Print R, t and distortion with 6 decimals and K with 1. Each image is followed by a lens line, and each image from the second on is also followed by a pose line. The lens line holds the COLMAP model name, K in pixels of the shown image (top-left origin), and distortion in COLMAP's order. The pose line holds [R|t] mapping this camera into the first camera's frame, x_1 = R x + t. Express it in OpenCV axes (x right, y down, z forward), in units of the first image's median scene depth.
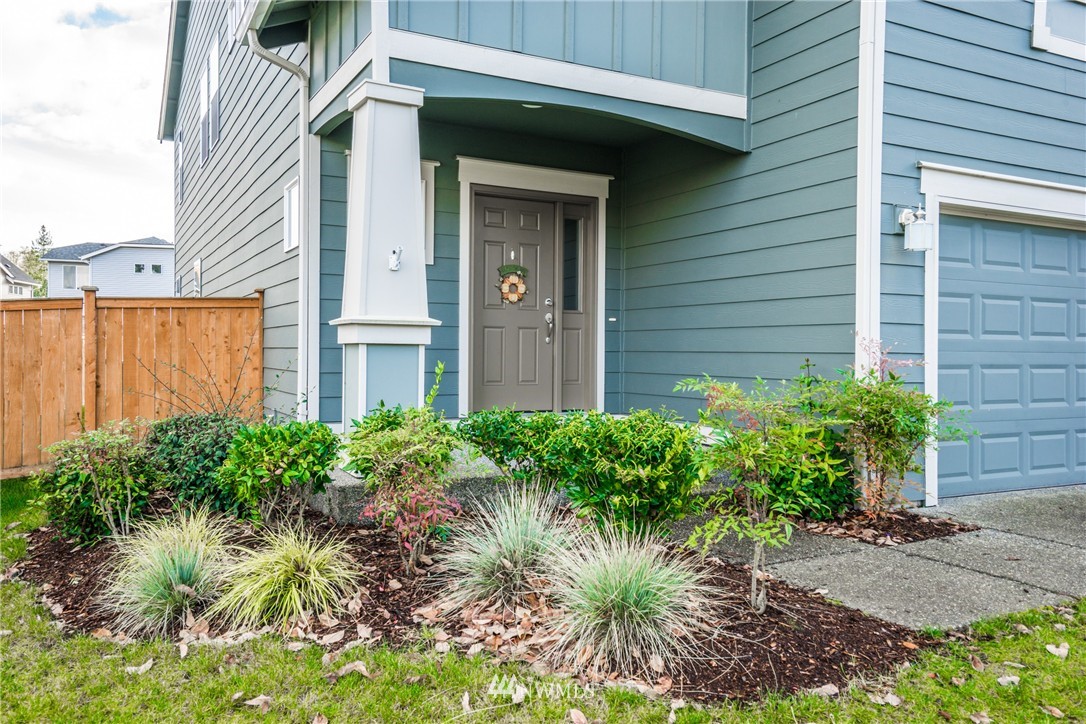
lens RADIAL K [[842.7, 0, 539.7], [0, 842.7, 355.5], [0, 0, 1]] dist [0.013044, 0.005069]
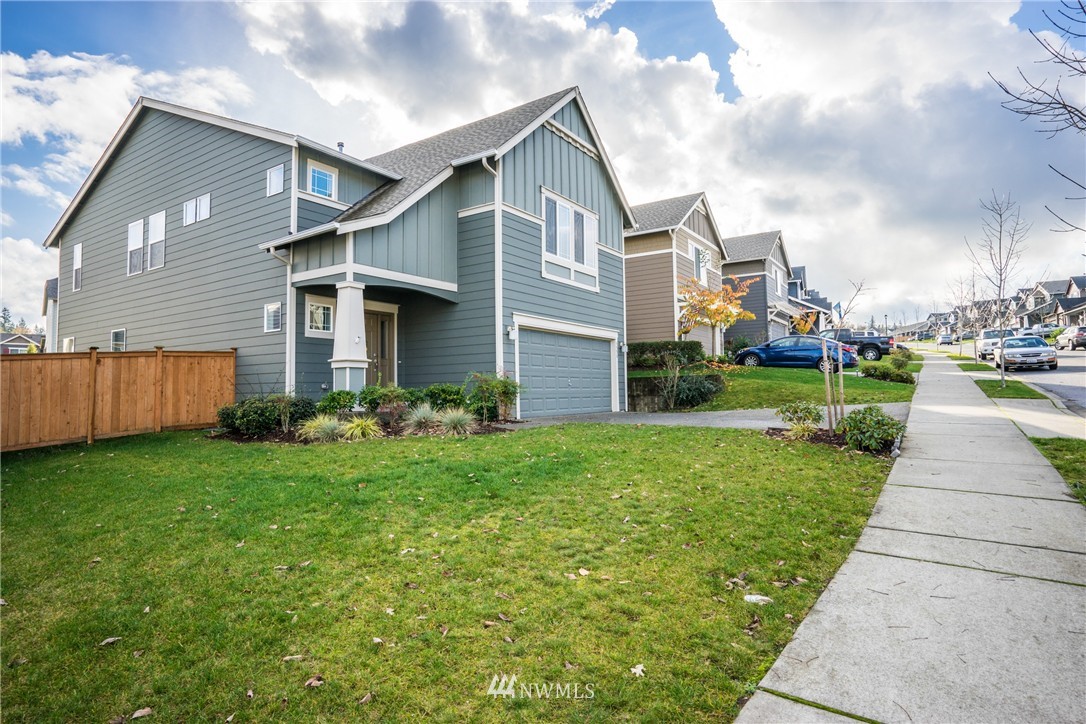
lens RADIAL K [[582.5, 0, 543.3], [0, 582.5, 356.9], [0, 0, 1]] dist [-0.001614, -0.000078]
pose [[0.881210, 0.006454, 0.472680, -0.500321], [0.025008, 0.997870, -0.060246, 0.079593], [-0.472063, 0.064910, 0.879172, -1.004844]]
